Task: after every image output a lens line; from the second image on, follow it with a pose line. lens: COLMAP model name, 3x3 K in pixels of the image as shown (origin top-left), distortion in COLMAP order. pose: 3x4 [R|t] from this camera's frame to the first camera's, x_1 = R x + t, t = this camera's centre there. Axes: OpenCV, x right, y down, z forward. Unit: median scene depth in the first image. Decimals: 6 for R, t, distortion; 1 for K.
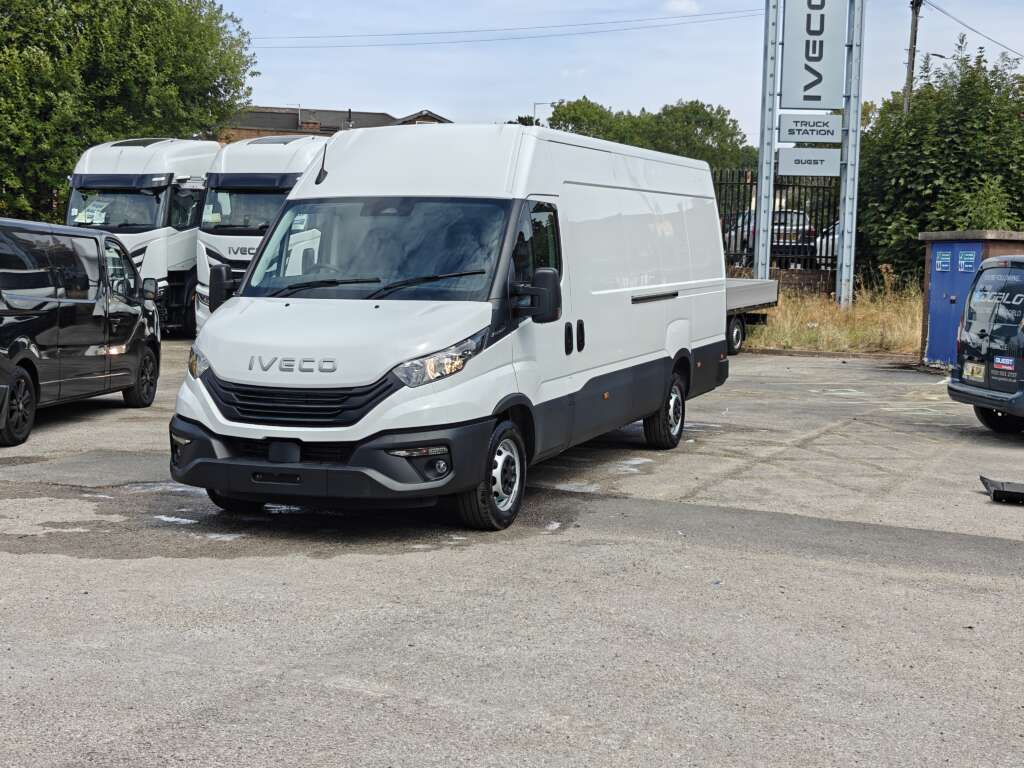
lens RADIAL K [[1397.0, 0, 513.3], [0, 1397.0, 383.0], [0, 0, 1]] dist [0.077322, 0.000000]
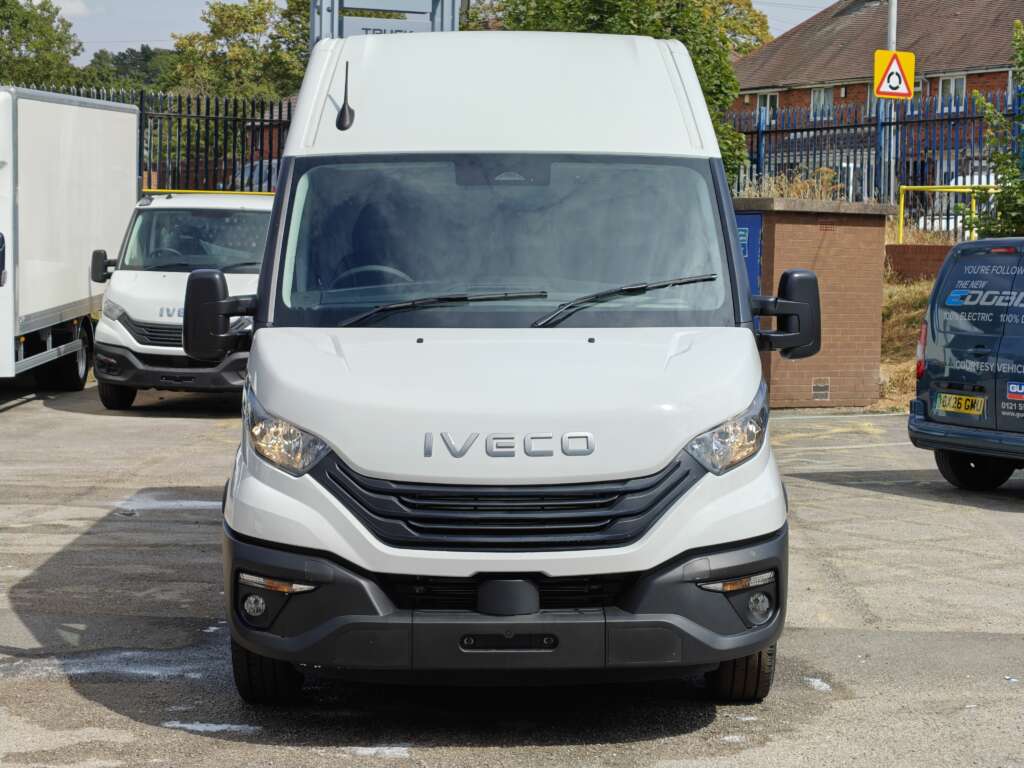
lens RADIAL K [[2131.1, 0, 511.2], [0, 2131.1, 383.1], [0, 0, 1]] dist [0.029976, 0.000000]
pose [[0.927919, -0.028949, 0.371655, -0.467737], [0.034709, 0.999359, -0.008818, -0.029686], [-0.371161, 0.021082, 0.928329, 0.172248]]
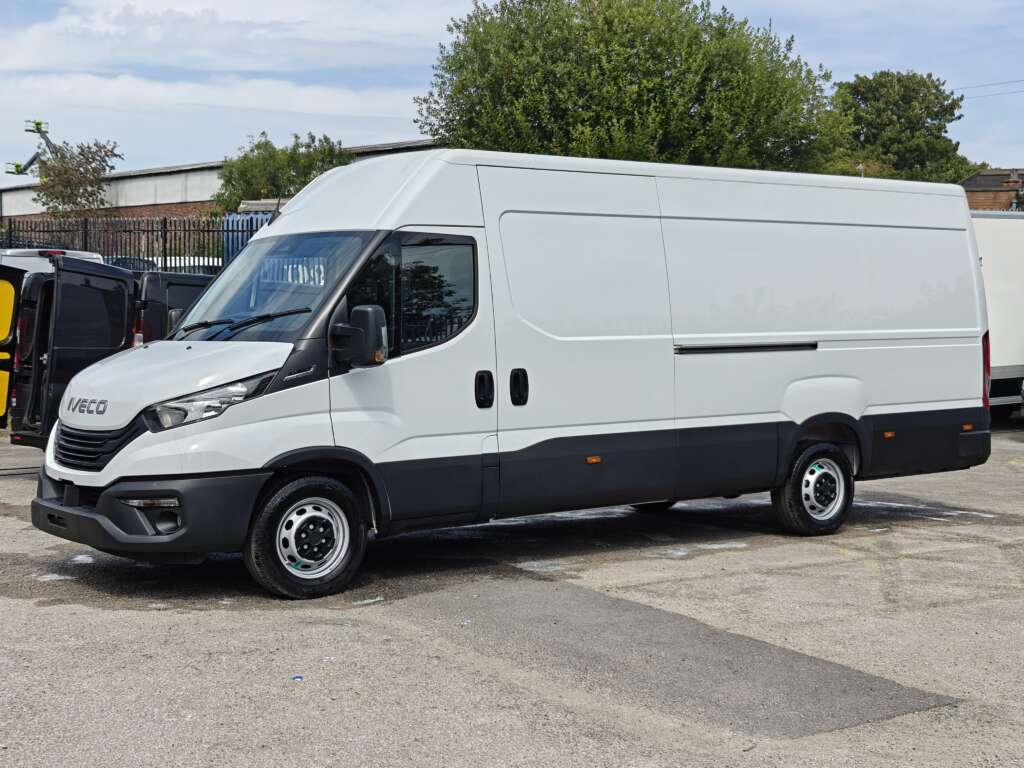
lens RADIAL K [[1397.0, 0, 507.7], [0, 1397.0, 386.9], [0, 0, 1]] dist [0.077322, 0.000000]
pose [[0.852520, 0.018988, -0.522350, 0.582338], [-0.043492, 0.998451, -0.034688, -0.004669], [0.520882, 0.052290, 0.852026, 0.305860]]
